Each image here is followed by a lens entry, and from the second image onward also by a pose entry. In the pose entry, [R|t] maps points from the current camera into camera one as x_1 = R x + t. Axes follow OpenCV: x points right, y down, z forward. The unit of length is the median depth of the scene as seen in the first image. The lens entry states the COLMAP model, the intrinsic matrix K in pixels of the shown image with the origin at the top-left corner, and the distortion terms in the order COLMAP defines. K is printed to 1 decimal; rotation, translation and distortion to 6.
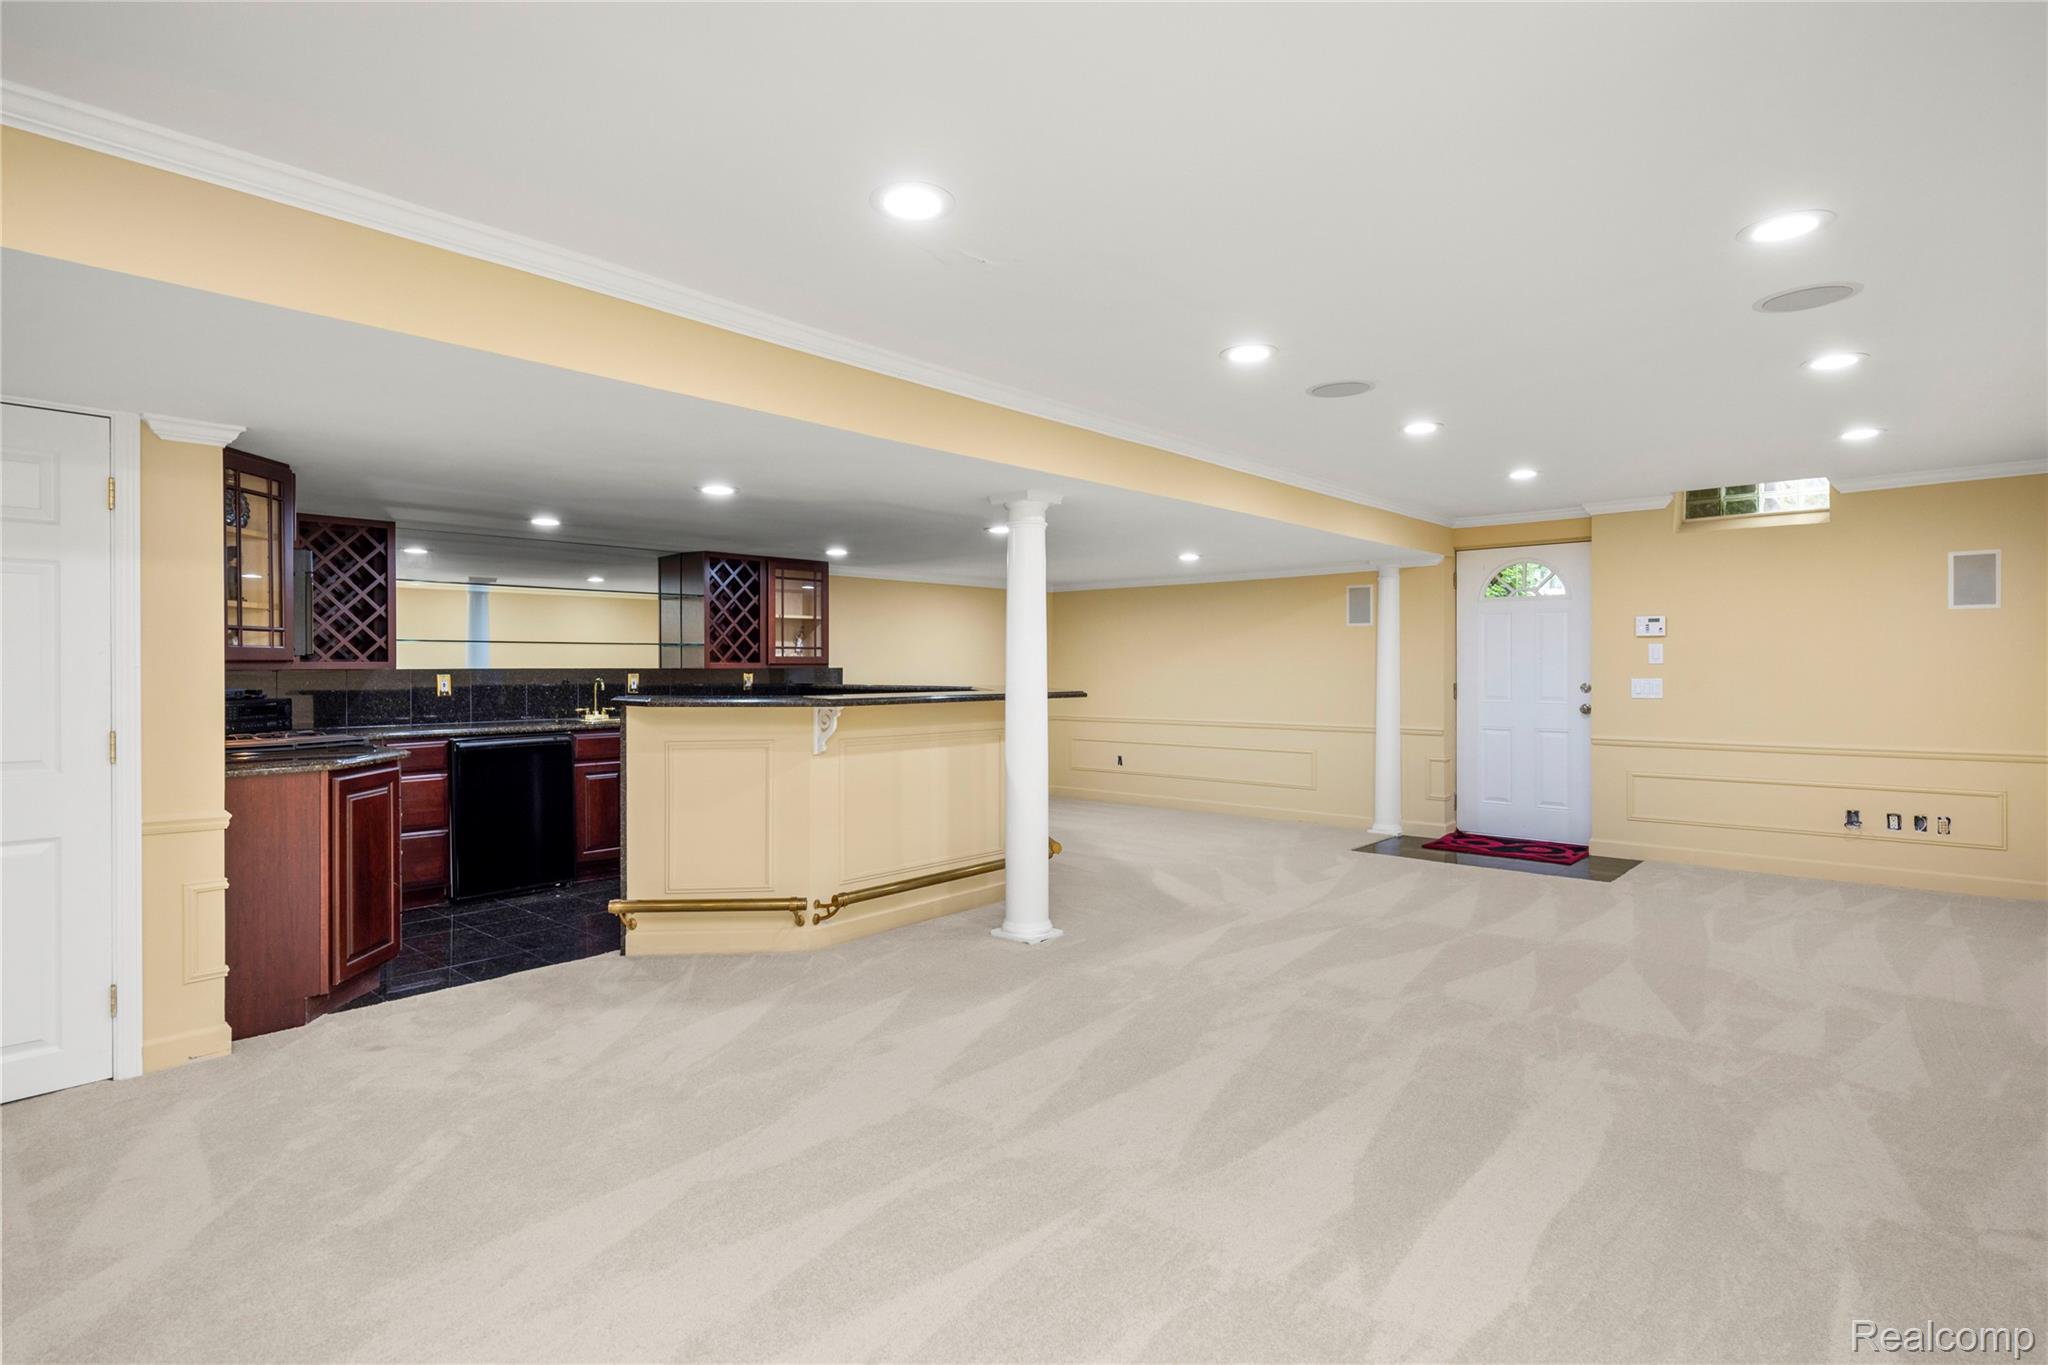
lens RADIAL K [[1029.9, 0, 1002.7], [0, 1029.9, 668.1], [0, 0, 1]] dist [-0.000488, 0.000182]
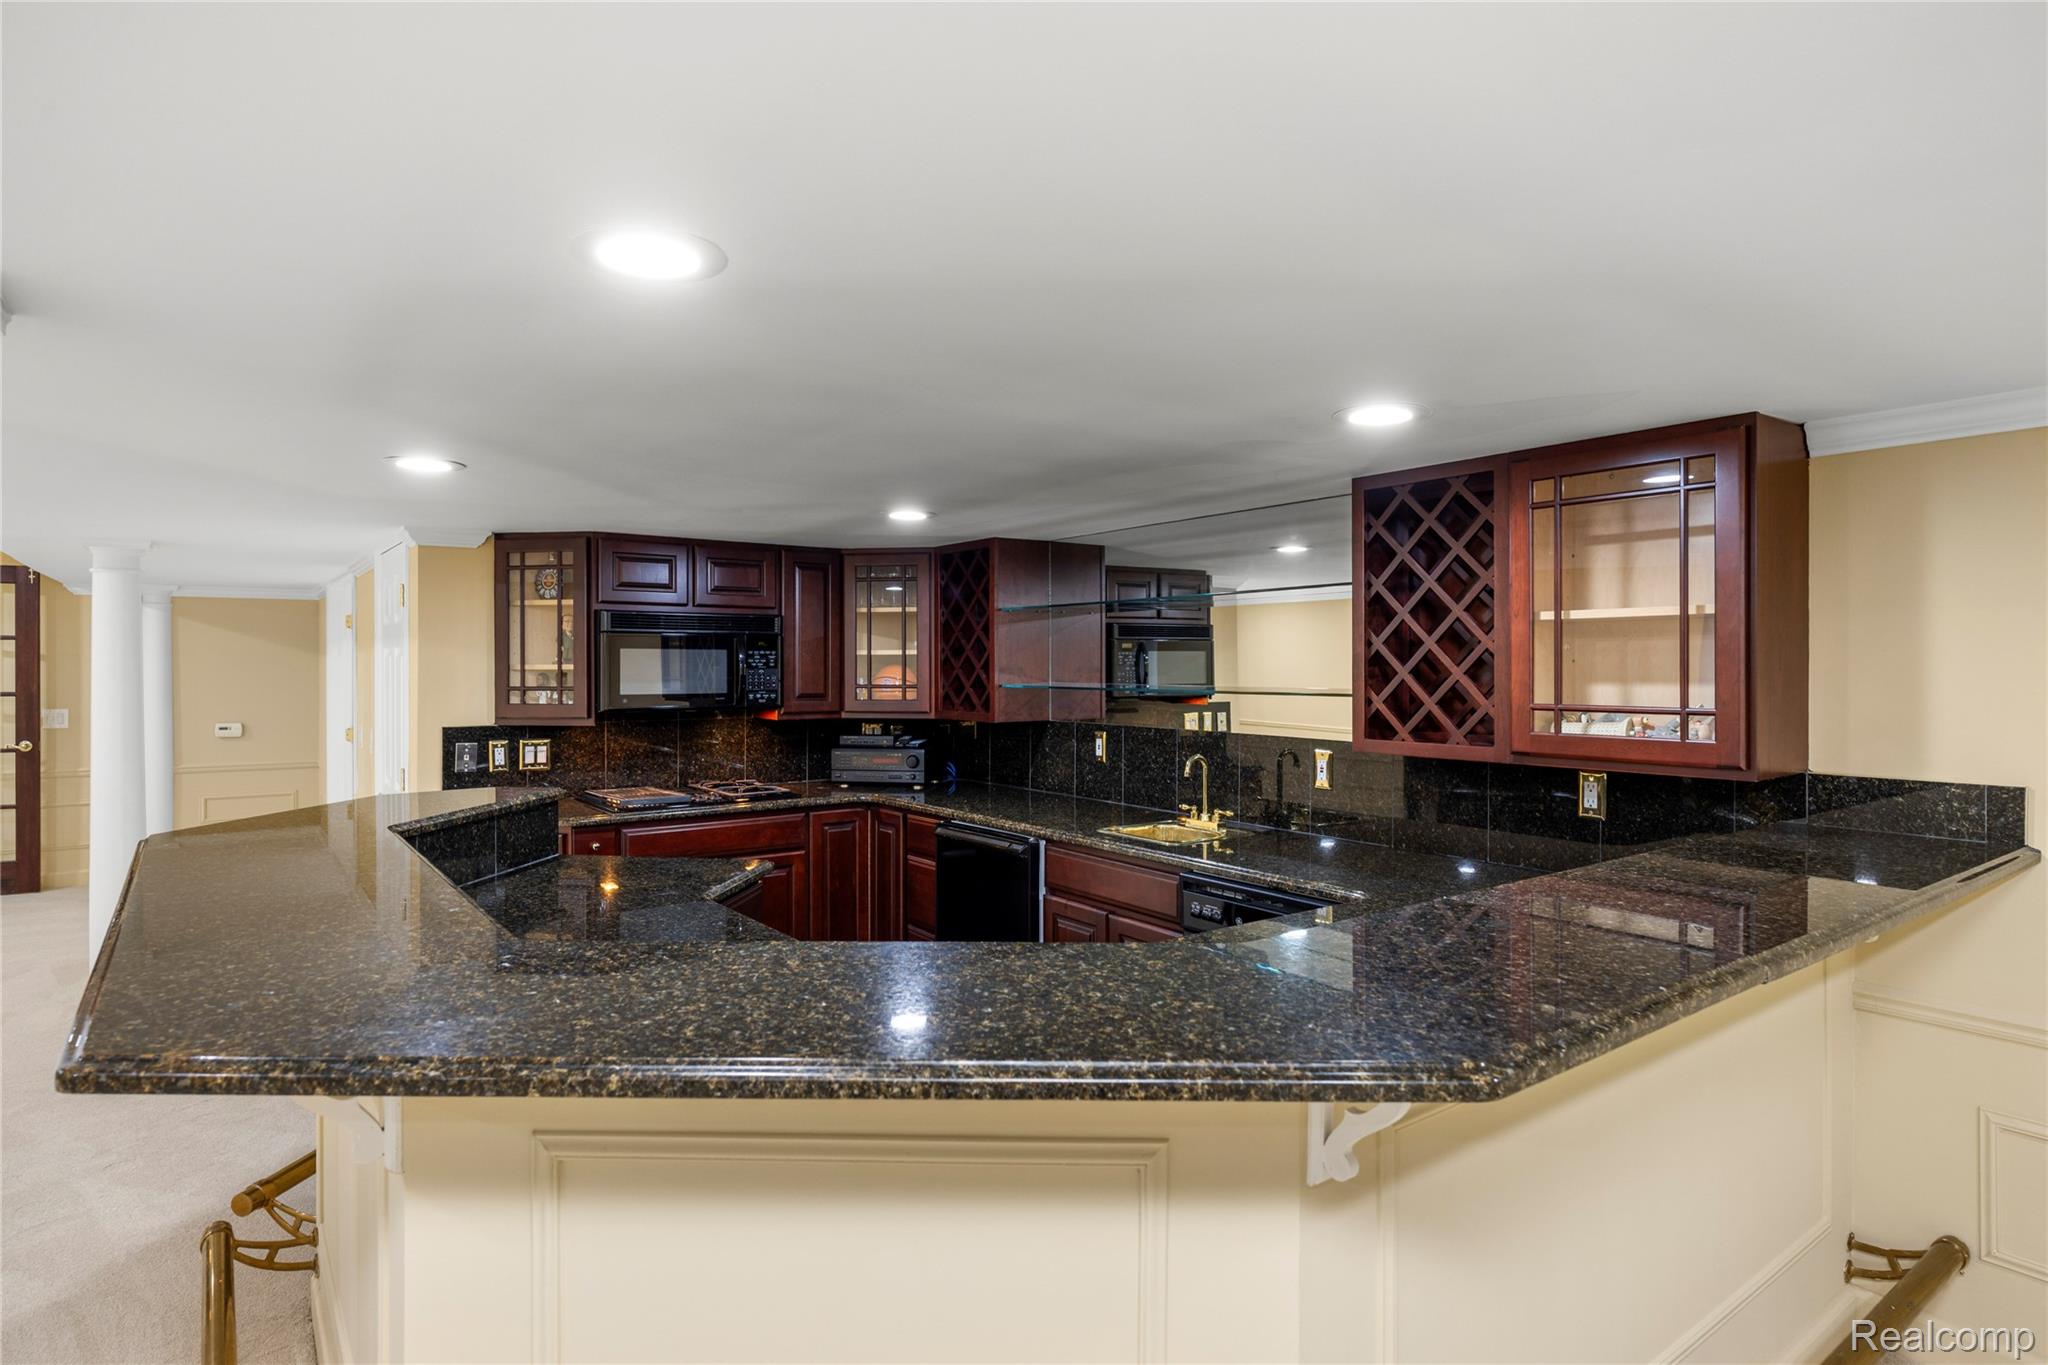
lens RADIAL K [[1095.7, 0, 1027.8], [0, 1095.7, 678.5], [0, 0, 1]] dist [0.002172, -0.002736]
pose [[-0.185990, 0.016305, -0.982416, 0.188898], [-0.000097, 0.999862, 0.016612, -0.037559], [0.982552, 0.003185, -0.185963, 0.944412]]
